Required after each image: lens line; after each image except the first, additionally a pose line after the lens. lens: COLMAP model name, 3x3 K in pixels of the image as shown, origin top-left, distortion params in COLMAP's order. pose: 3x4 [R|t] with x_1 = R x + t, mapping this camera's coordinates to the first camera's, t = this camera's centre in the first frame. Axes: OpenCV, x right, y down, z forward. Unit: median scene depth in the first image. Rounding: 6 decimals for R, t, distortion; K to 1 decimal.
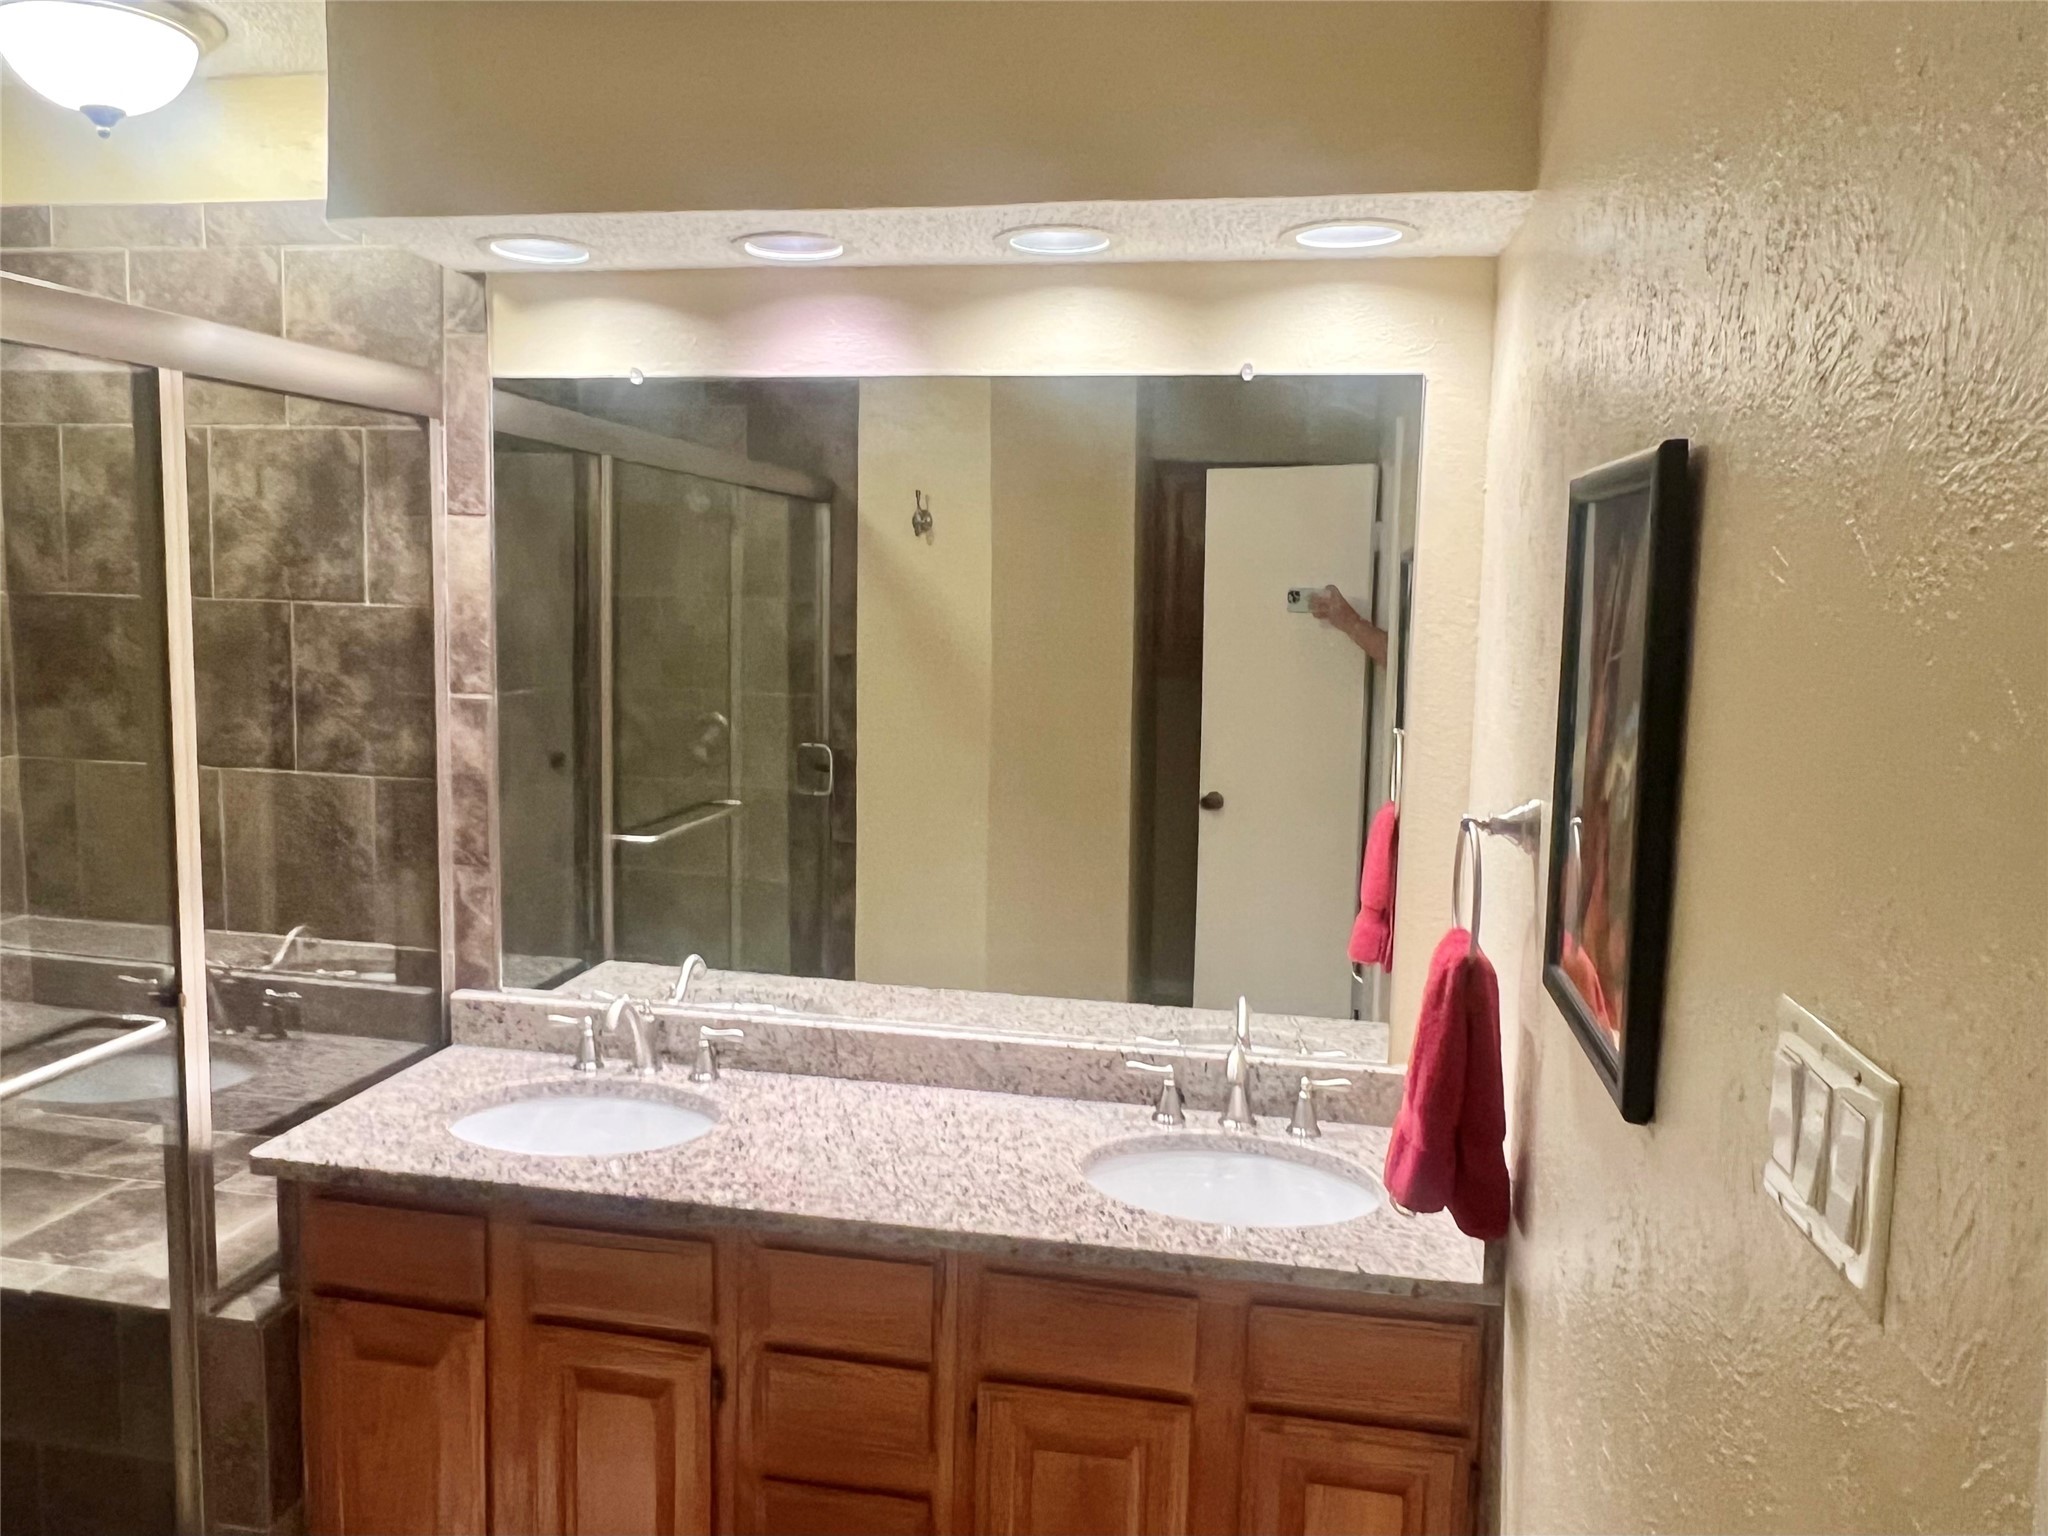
lens RADIAL K [[1518.1, 0, 1031.9], [0, 1518.1, 751.2], [0, 0, 1]] dist [-0.005718, 0.000242]
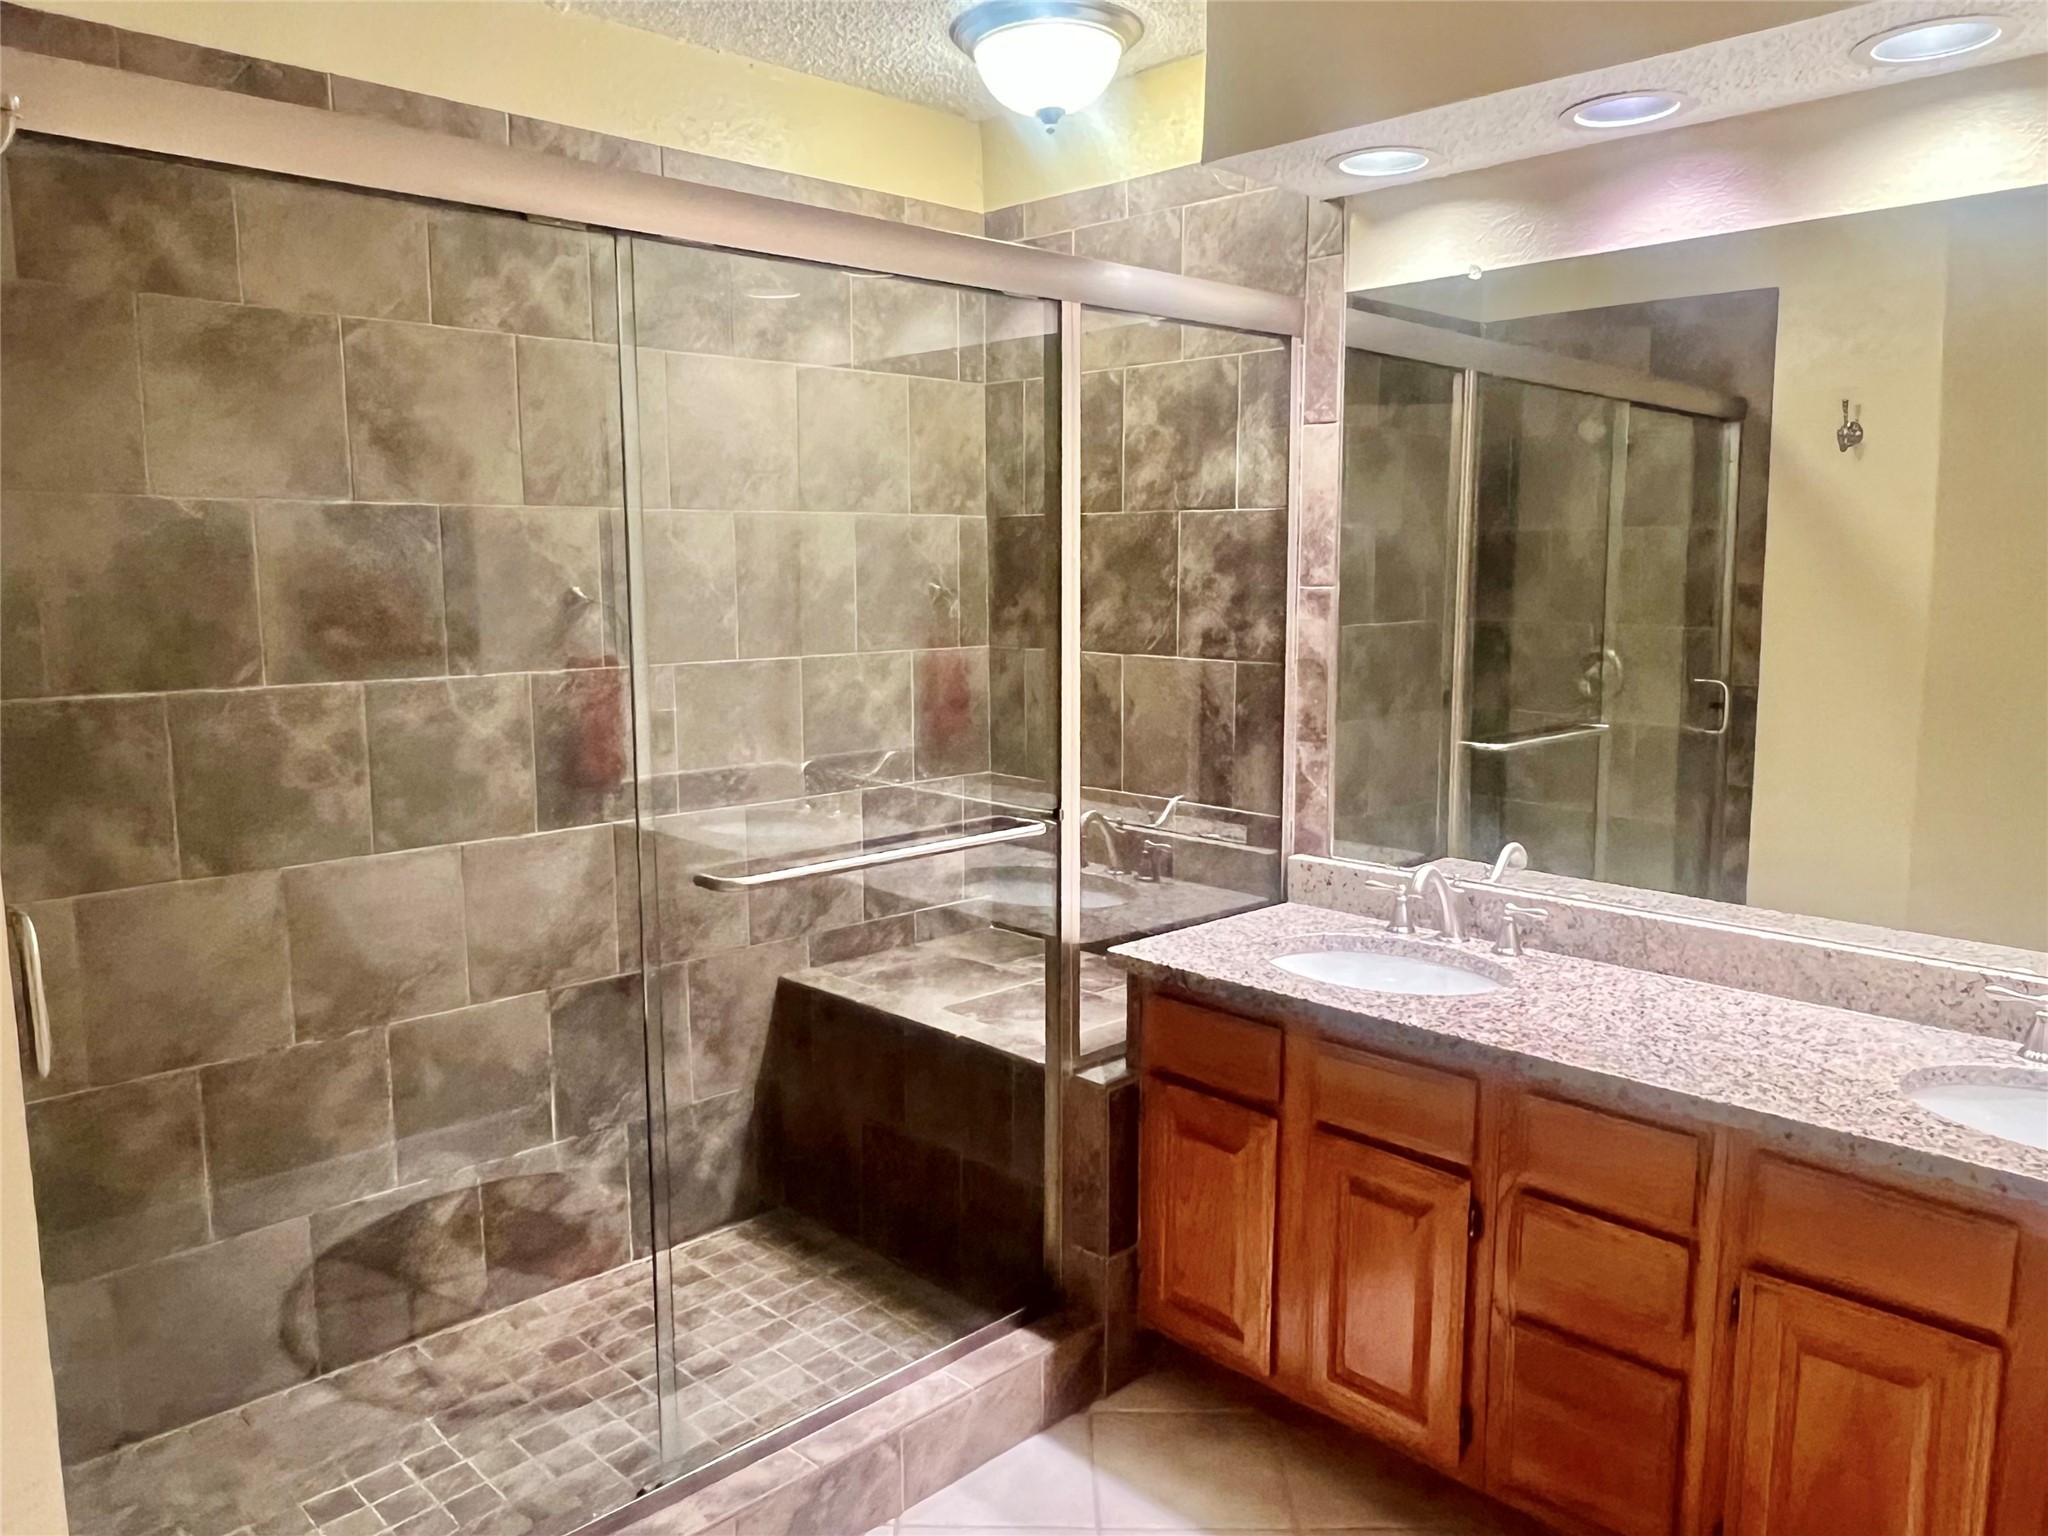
lens RADIAL K [[1518.1, 0, 1038.6], [0, 1518.1, 772.2], [0, 0, 1]] dist [-0.005718, 0.000242]
pose [[0.818207, 0.045933, -0.573085, 0.106870], [-0.037361, 0.998944, 0.026725, 0.078593], [0.573708, -0.000455, 0.819060, -0.020859]]
